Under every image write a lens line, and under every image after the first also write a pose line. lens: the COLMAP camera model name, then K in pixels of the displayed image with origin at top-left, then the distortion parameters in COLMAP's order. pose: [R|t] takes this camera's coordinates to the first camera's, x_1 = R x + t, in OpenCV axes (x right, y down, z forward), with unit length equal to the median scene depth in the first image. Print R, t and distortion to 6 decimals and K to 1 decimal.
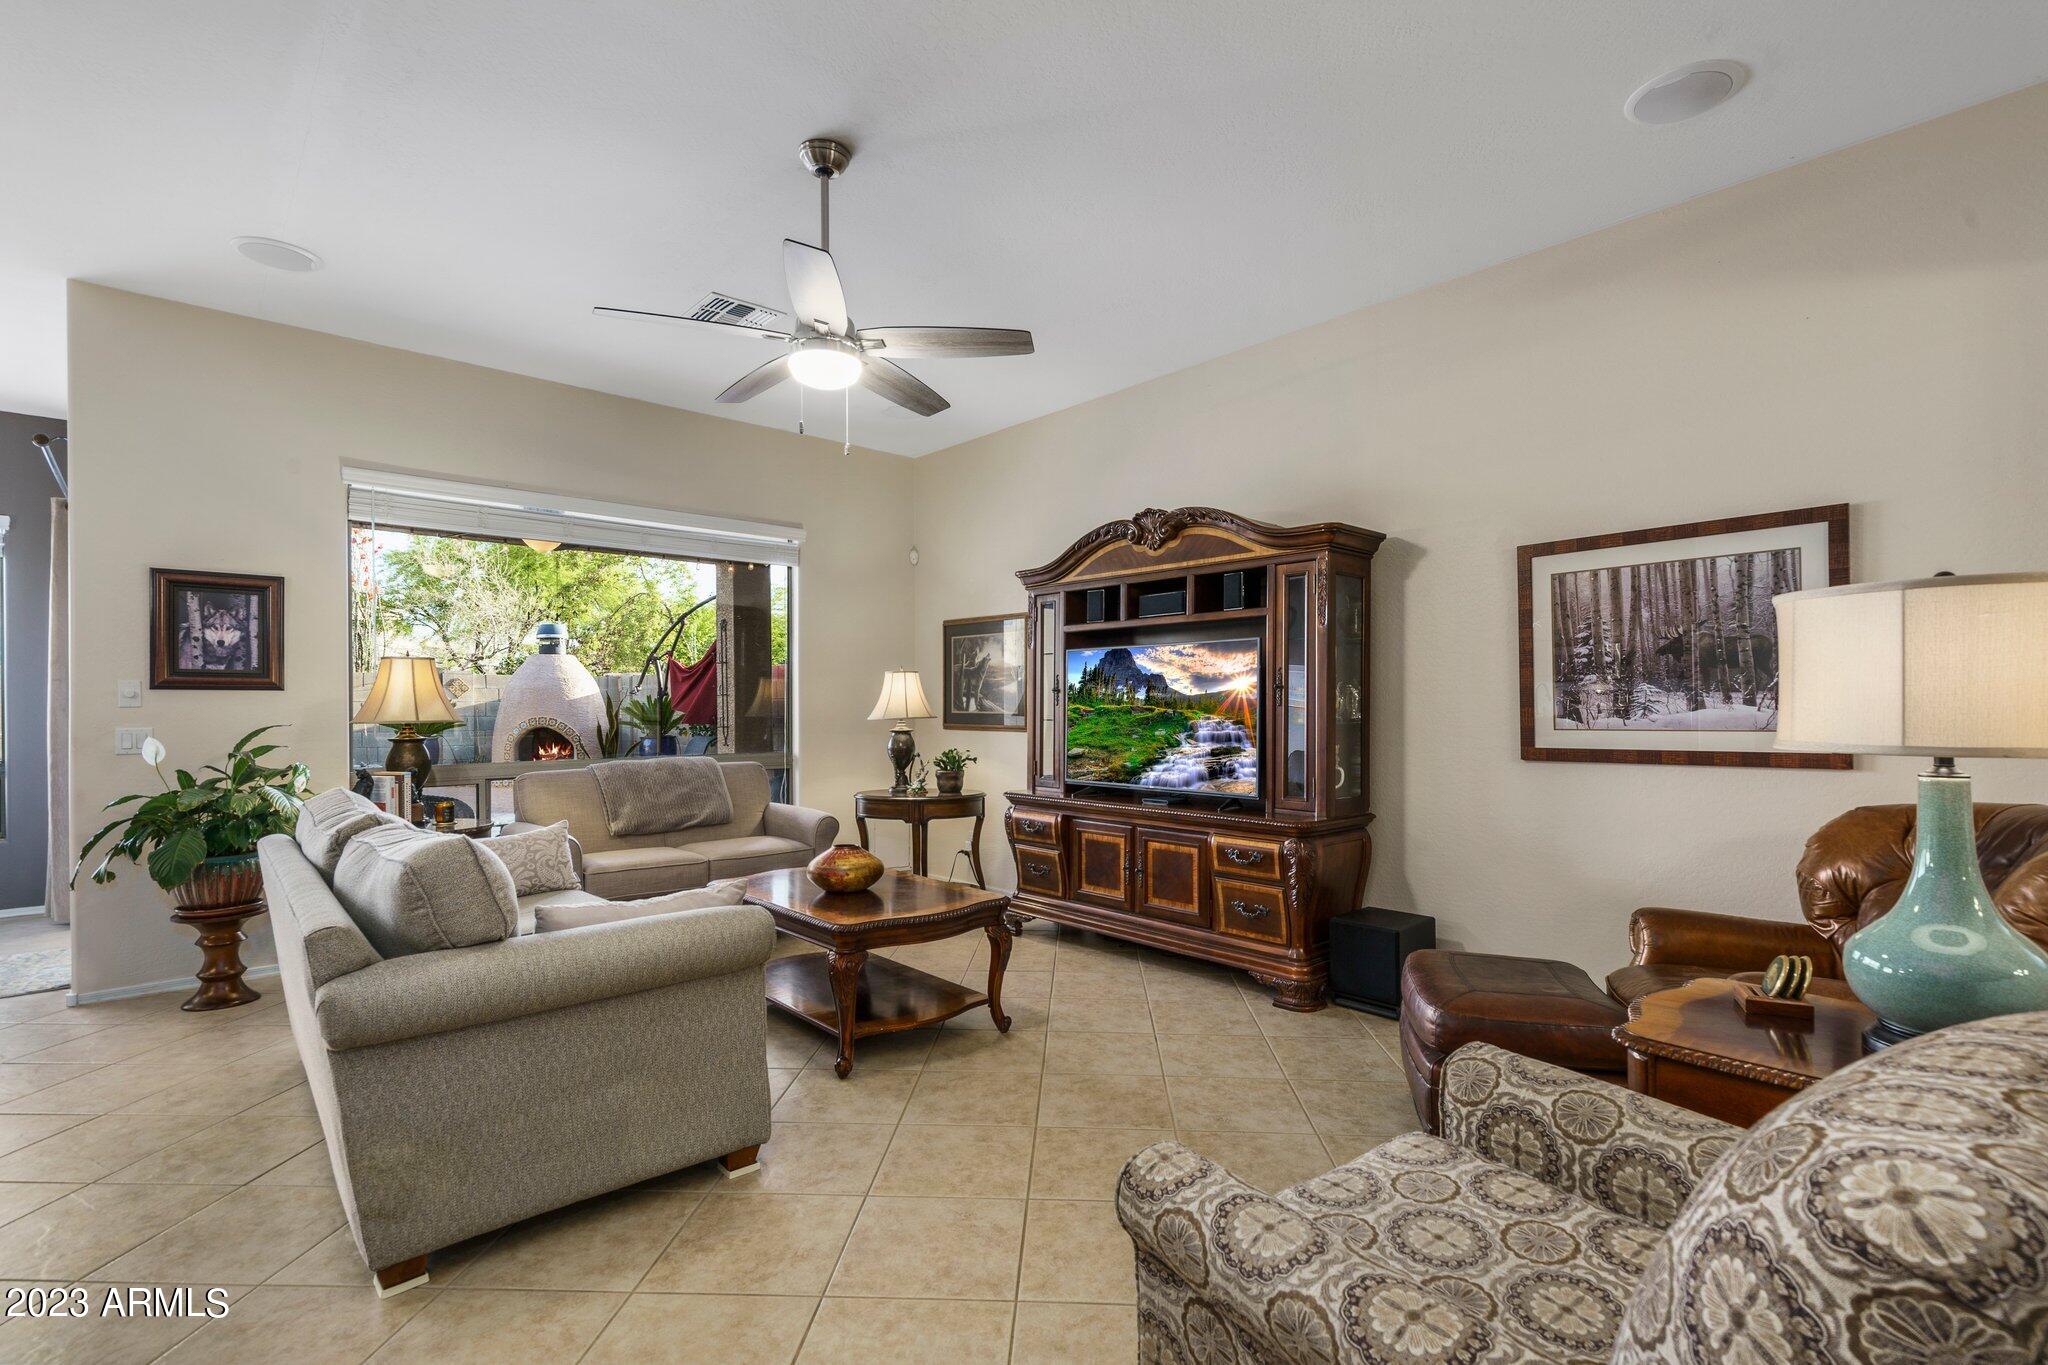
lens RADIAL K [[965.0, 0, 1052.0], [0, 965.0, 717.4], [0, 0, 1]] dist [-0.000209, 0.000102]
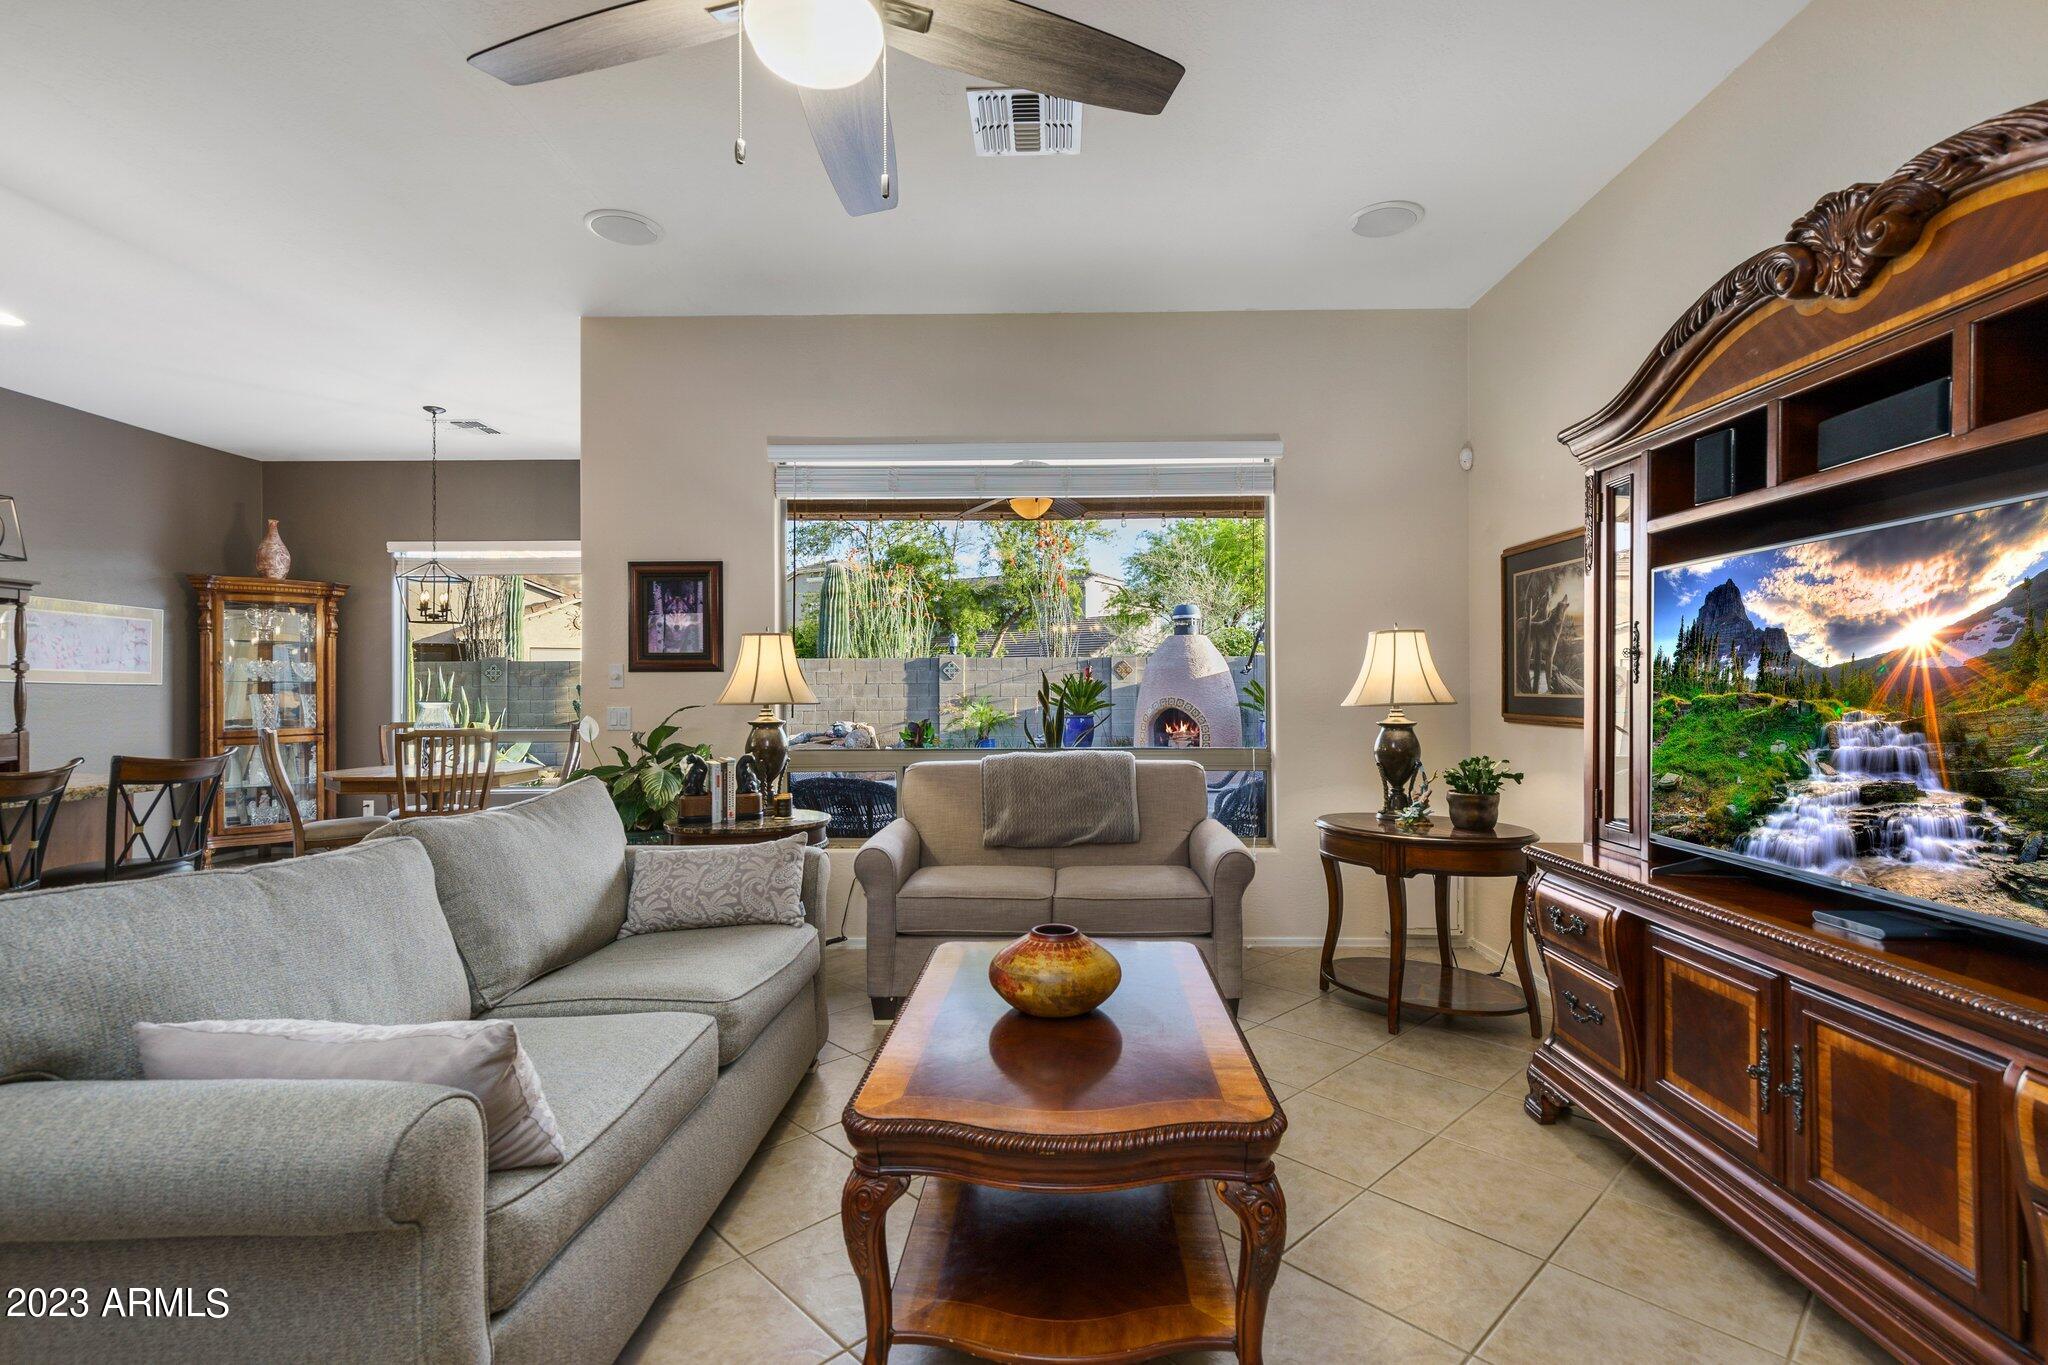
lens RADIAL K [[965.0, 0, 1004.8], [0, 965.0, 684.3], [0, 0, 1]] dist [-0.000209, 0.000102]
pose [[0.715685, -0.003597, -0.698414, 0.132550], [-0.006875, 0.999902, -0.012194, -0.003823], [0.698389, 0.013528, 0.715590, 0.462300]]
